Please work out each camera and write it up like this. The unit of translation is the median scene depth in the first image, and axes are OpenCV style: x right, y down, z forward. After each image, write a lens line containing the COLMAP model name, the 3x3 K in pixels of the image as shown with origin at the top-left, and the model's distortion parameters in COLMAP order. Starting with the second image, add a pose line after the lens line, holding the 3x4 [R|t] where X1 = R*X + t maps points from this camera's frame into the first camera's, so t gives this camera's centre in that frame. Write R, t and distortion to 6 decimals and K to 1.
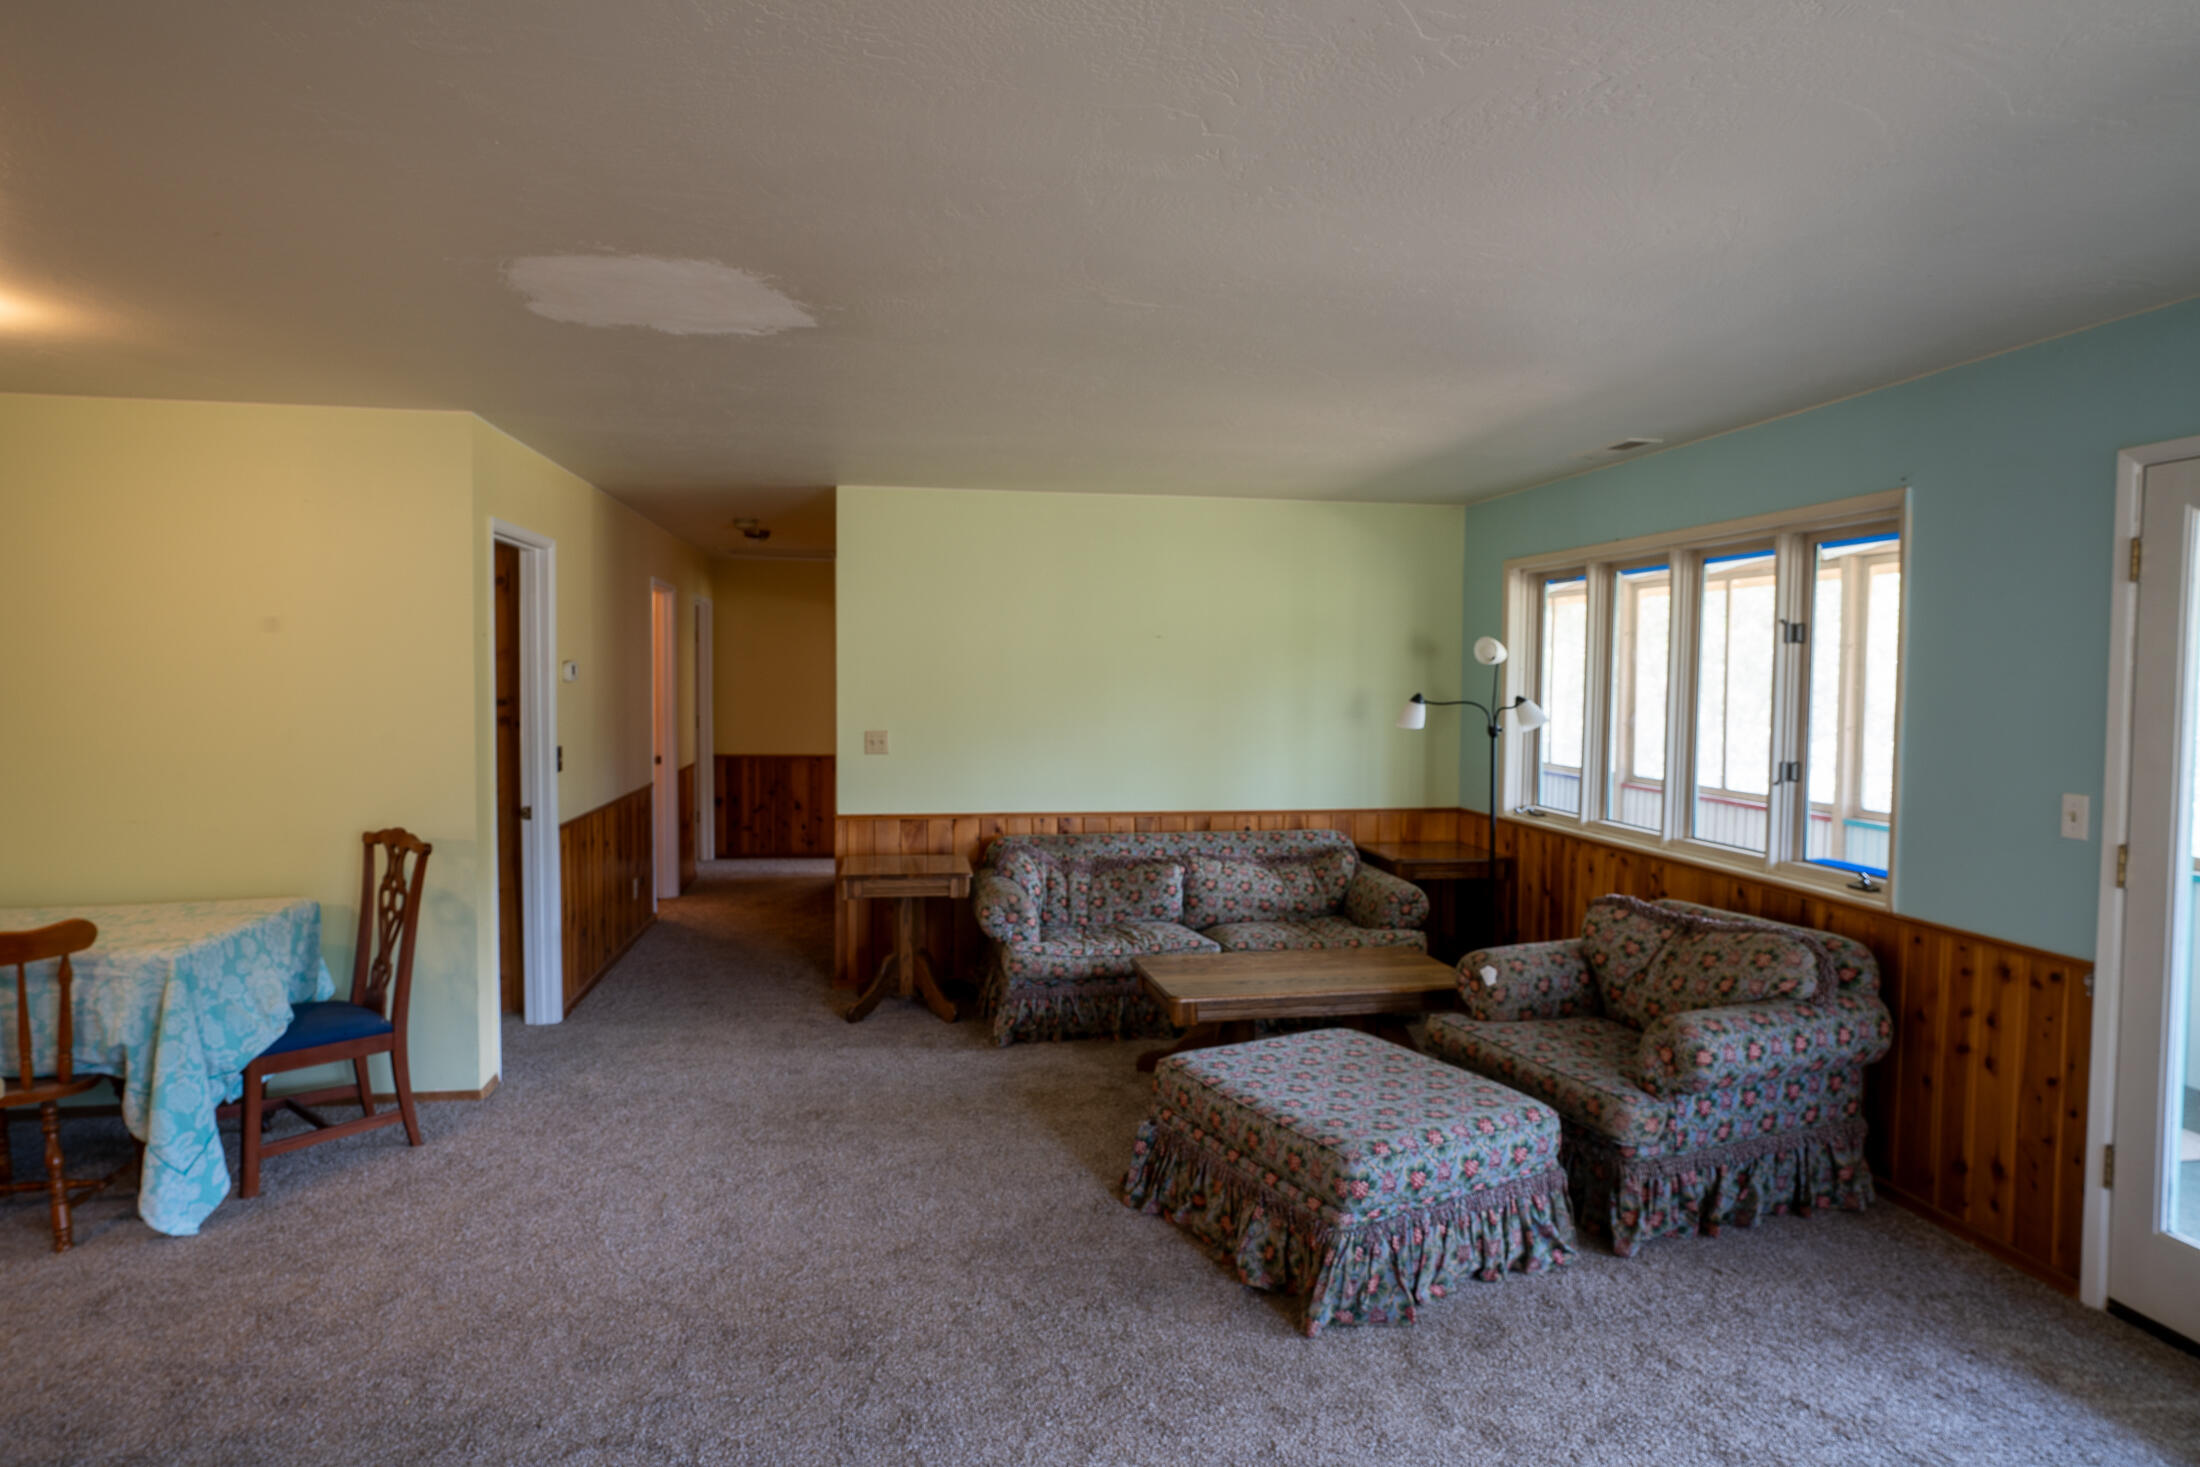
lens RADIAL K [[1255.8, 0, 1100.0], [0, 1255.8, 733.5], [0, 0, 1]] dist [-0.057249, 0.042706]
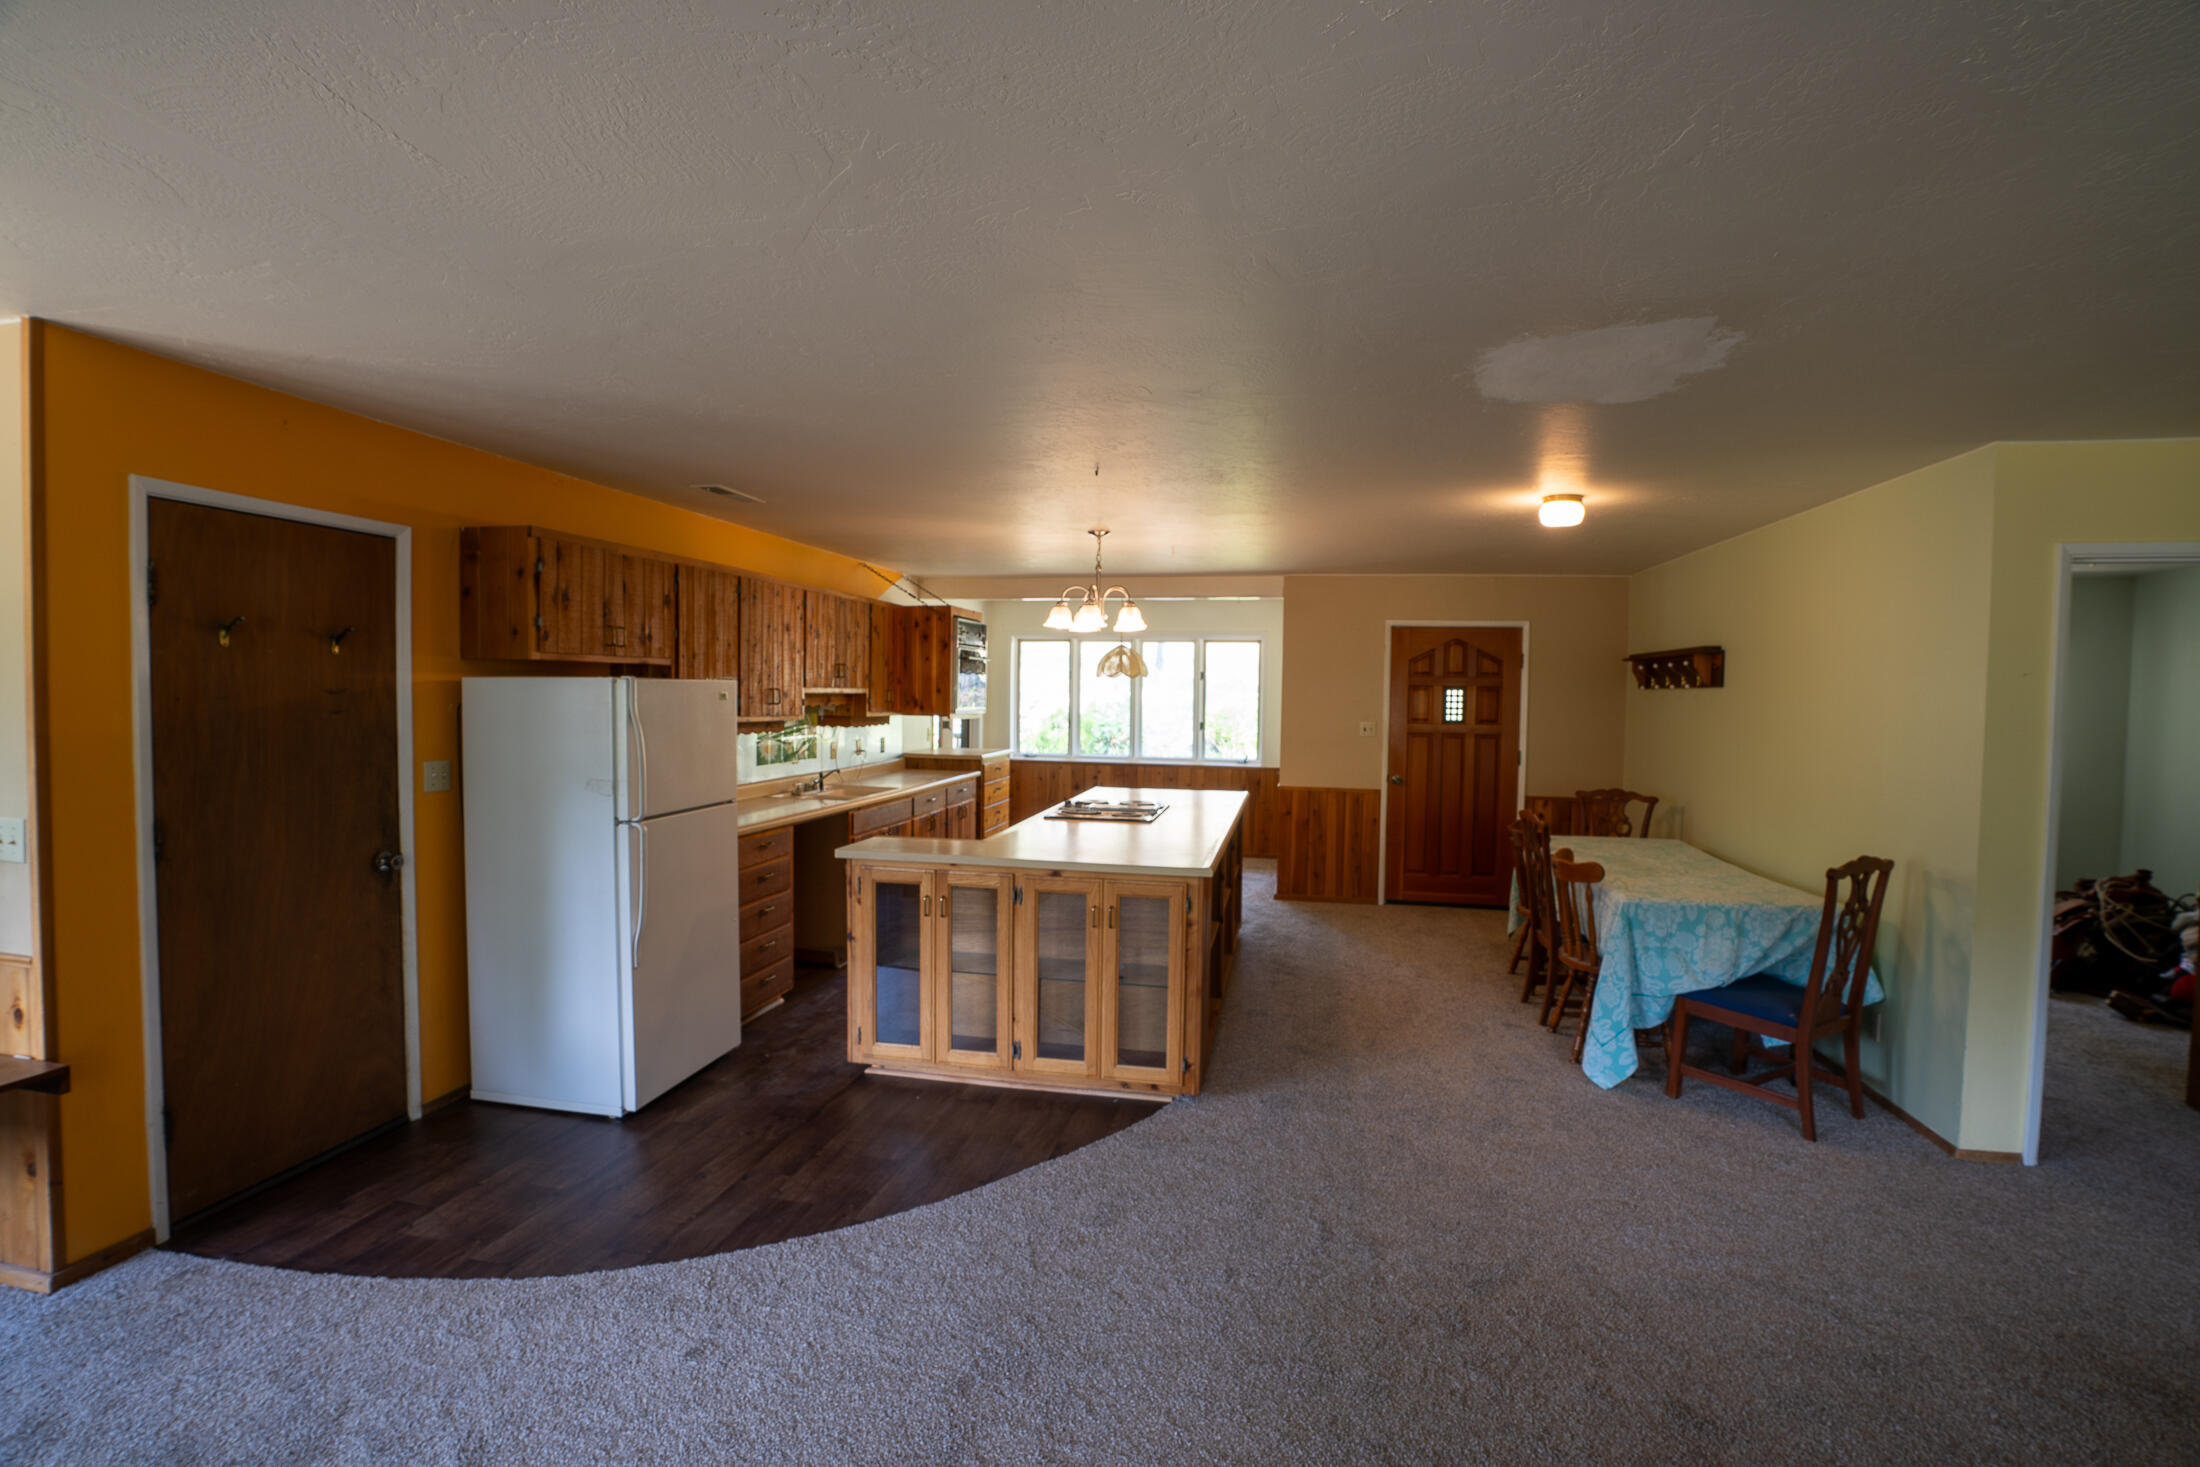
lens RADIAL K [[998.3, 0, 1100.0], [0, 998.3, 733.5], [0, 0, 1]] dist [-0.082412, 0.032317]
pose [[-0.349677, 0.023346, -0.936579, 0.507395], [-0.064066, 0.996753, 0.048766, -0.031472], [0.934677, 0.077055, -0.347046, 0.748137]]
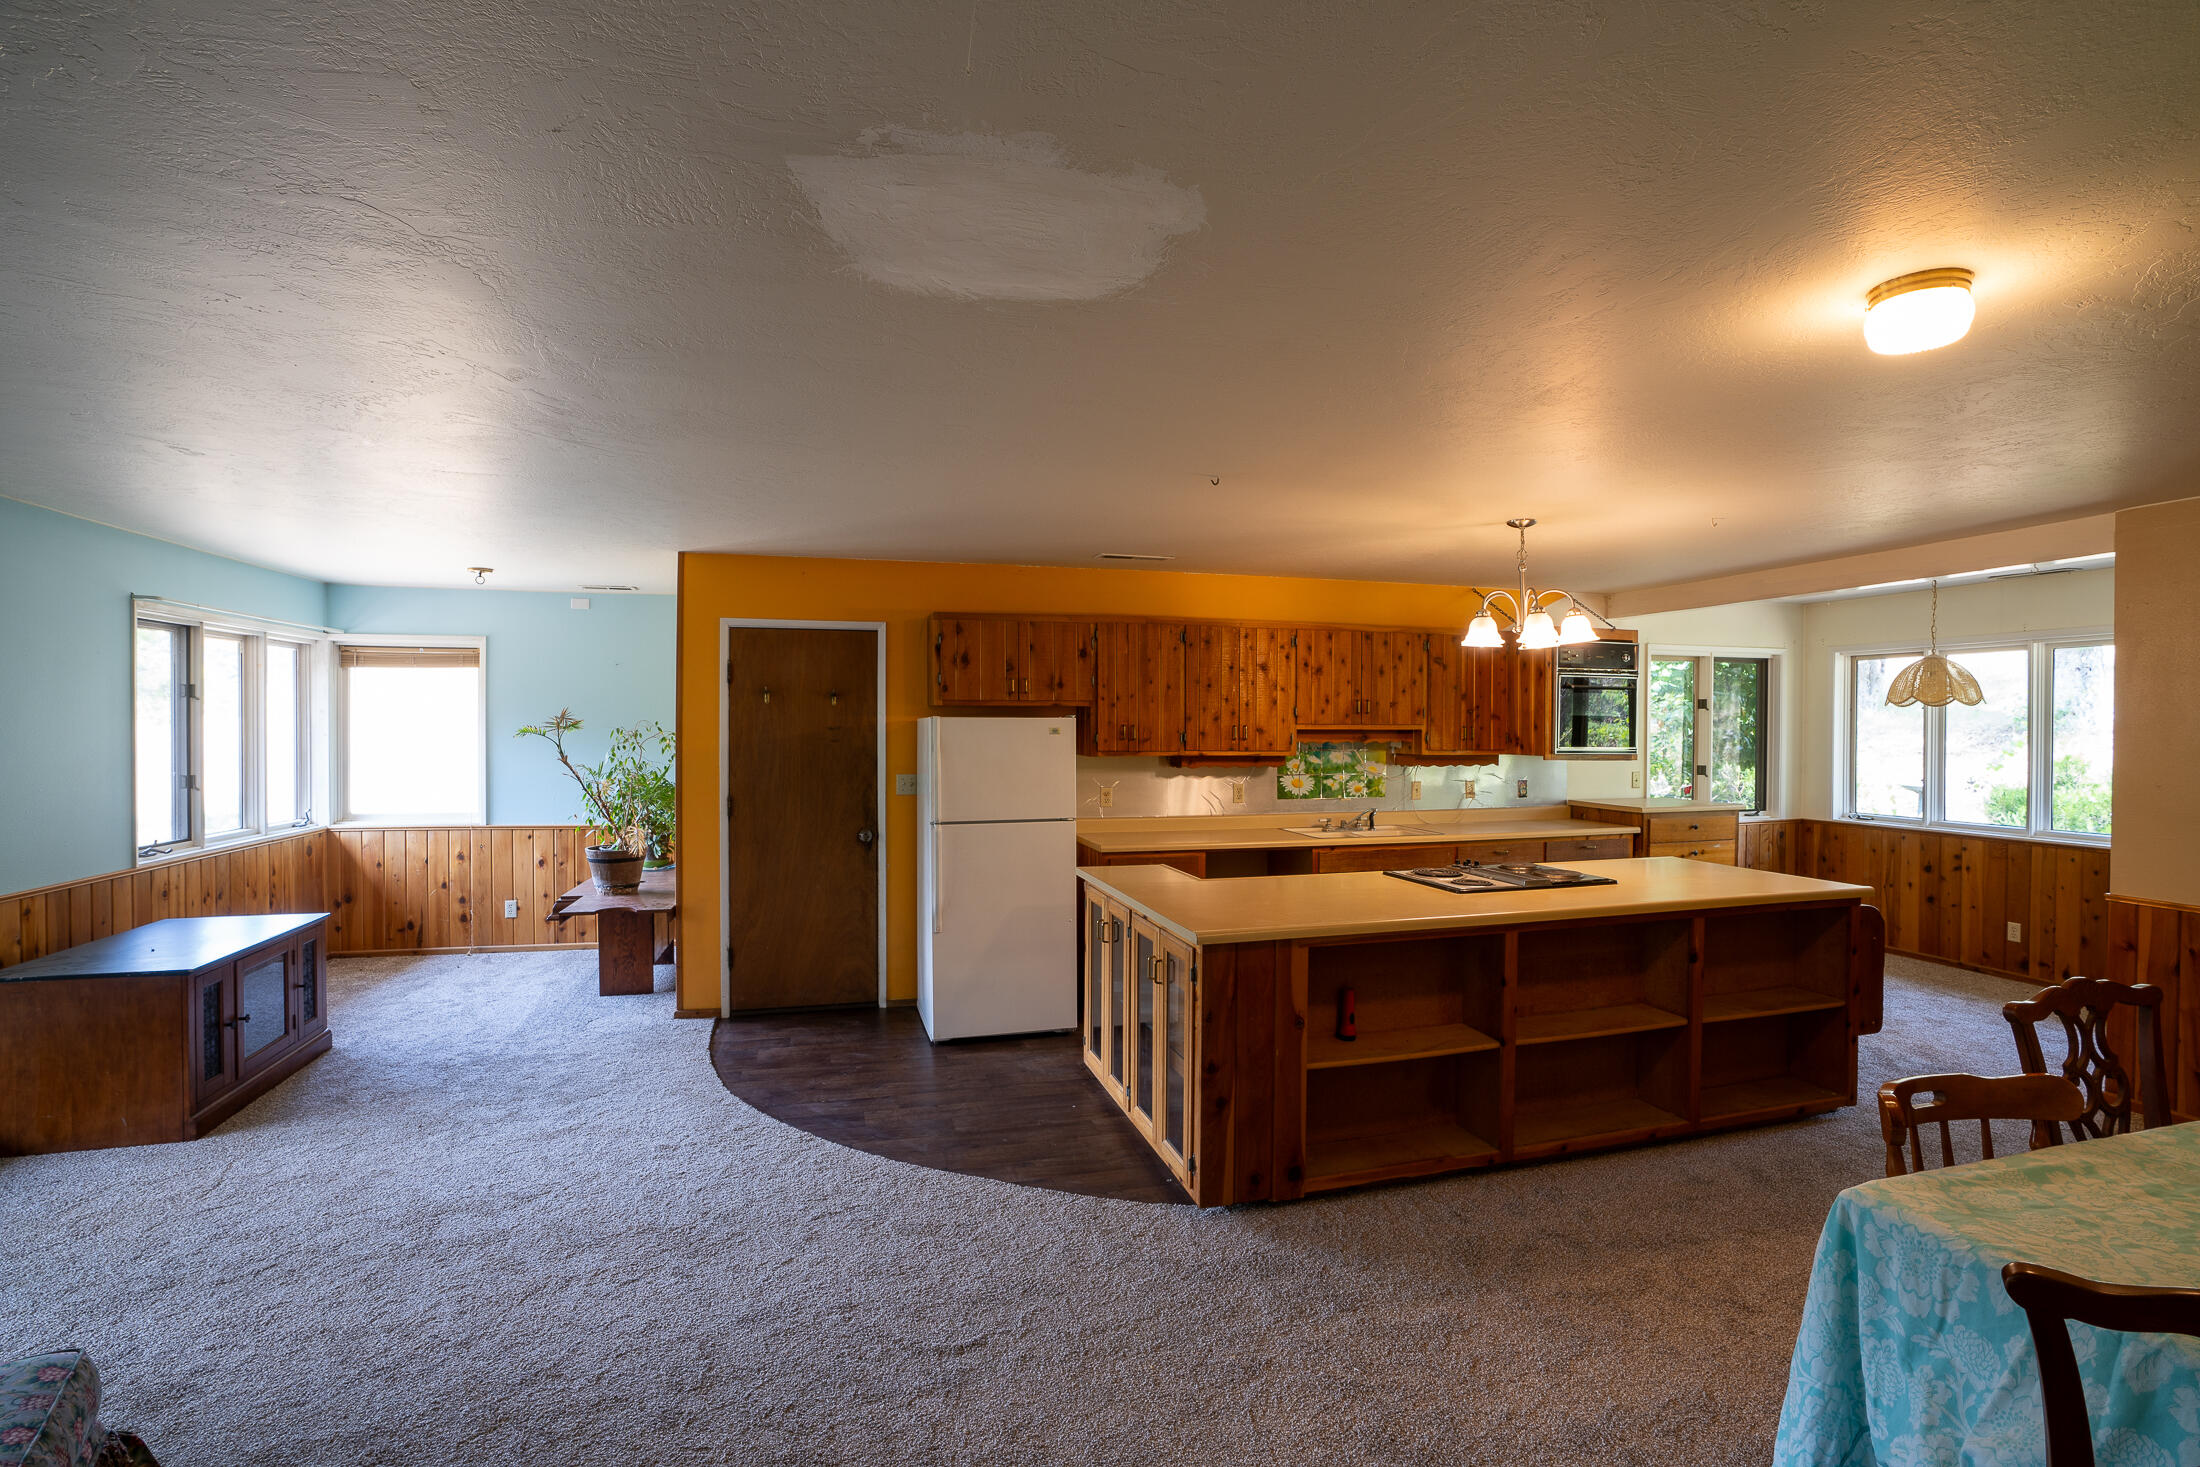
lens RADIAL K [[1005.6, 0, 1100.0], [0, 1005.6, 733.5], [0, 0, 1]] dist [-0.060499, 0.014349]
pose [[-0.993455, -0.013470, -0.113429, -0.284720], [-0.020151, 0.998115, 0.057966, -0.069016], [0.112434, 0.059872, -0.991854, 1.325677]]
